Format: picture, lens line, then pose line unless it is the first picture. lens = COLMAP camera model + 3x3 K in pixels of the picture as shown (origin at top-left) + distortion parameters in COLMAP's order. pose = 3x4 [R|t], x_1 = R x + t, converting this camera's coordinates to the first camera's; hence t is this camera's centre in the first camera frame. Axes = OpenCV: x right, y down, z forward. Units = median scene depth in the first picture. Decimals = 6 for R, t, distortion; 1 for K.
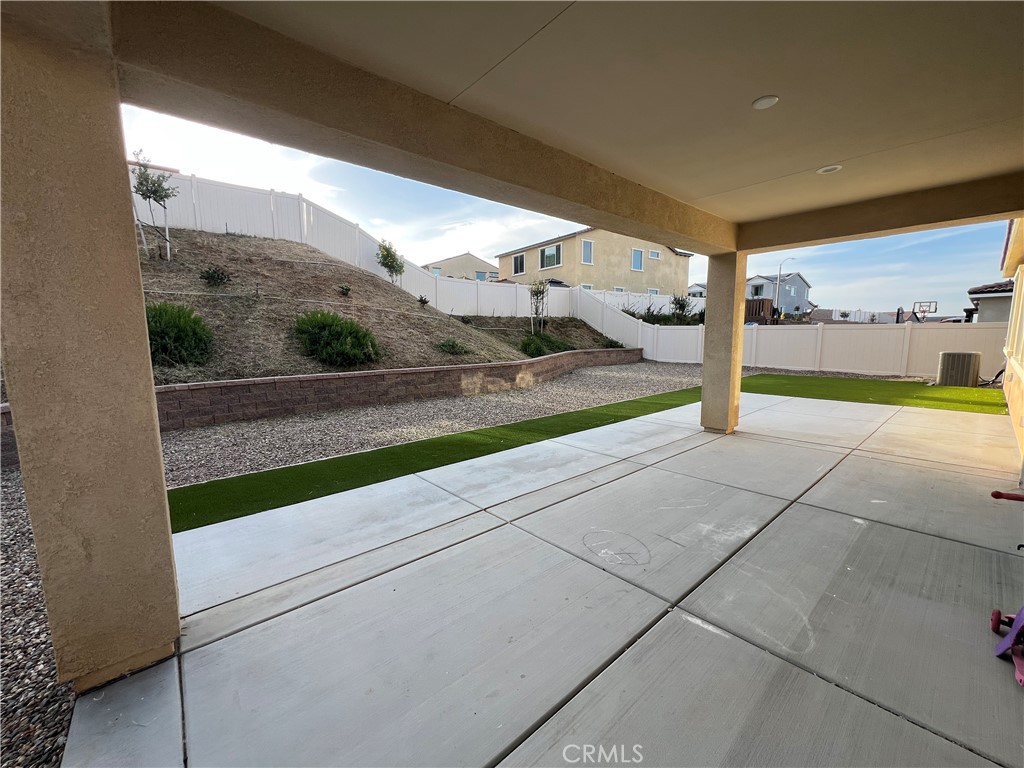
lens RADIAL K [[409.4, 0, 511.9], [0, 409.4, 387.2], [0, 0, 1]] dist [-0.000526, 0.000801]
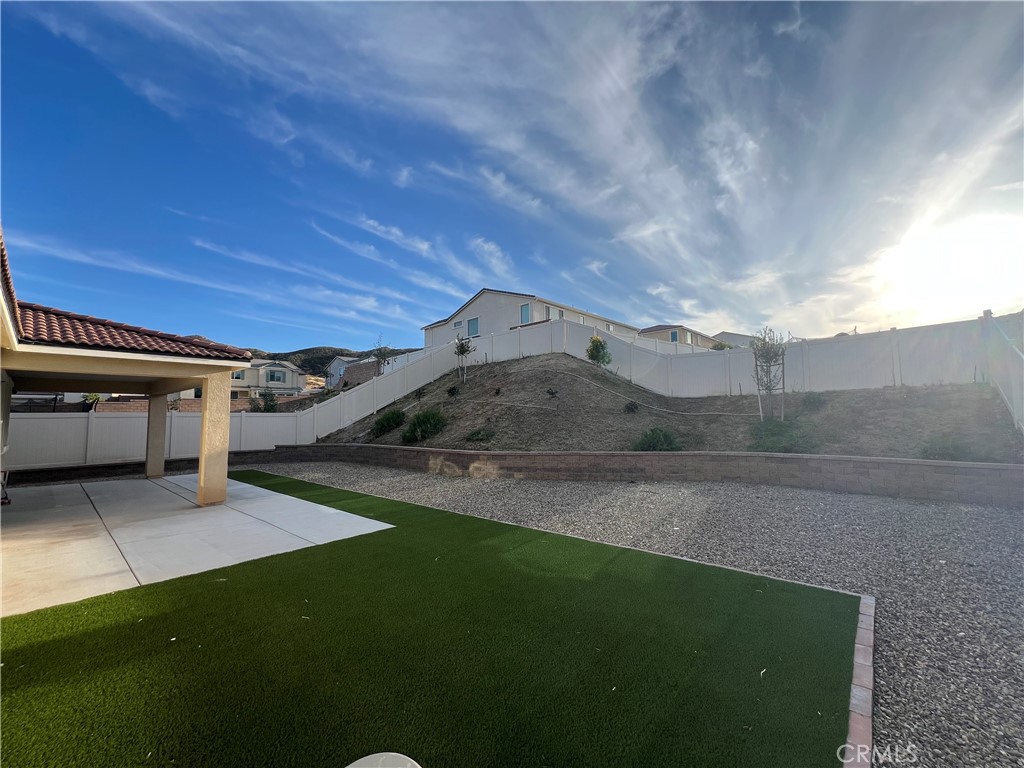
lens RADIAL K [[409.4, 0, 513.0], [0, 409.4, 384.1], [0, 0, 1]] dist [-0.000526, 0.000801]
pose [[0.130957, -0.068627, -0.989010, 1.145204], [-0.104450, 0.991094, -0.082602, -0.167498], [0.985870, 0.114120, 0.122623, 1.032028]]
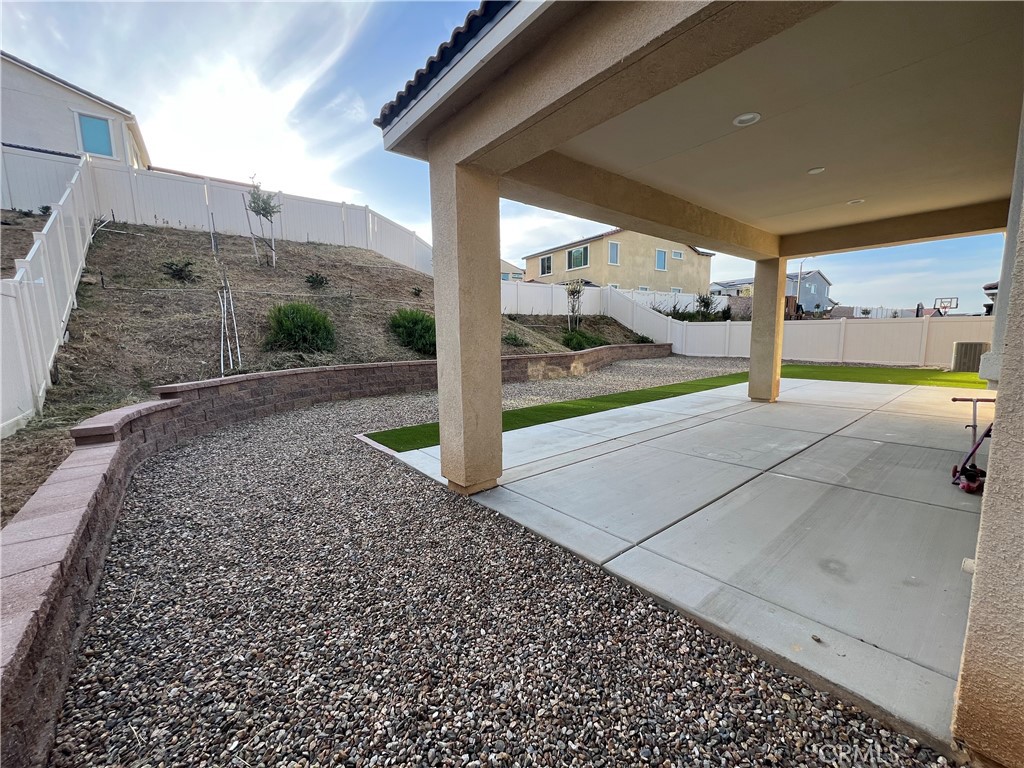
lens RADIAL K [[409.4, 0, 512.3], [0, 409.4, 387.1], [0, 0, 1]] dist [-0.000526, 0.000801]
pose [[0.999539, -0.001609, -0.030322, -0.127331], [0.001582, 0.999998, -0.000903, 0.037628], [0.030323, 0.000854, 0.999540, -0.155488]]
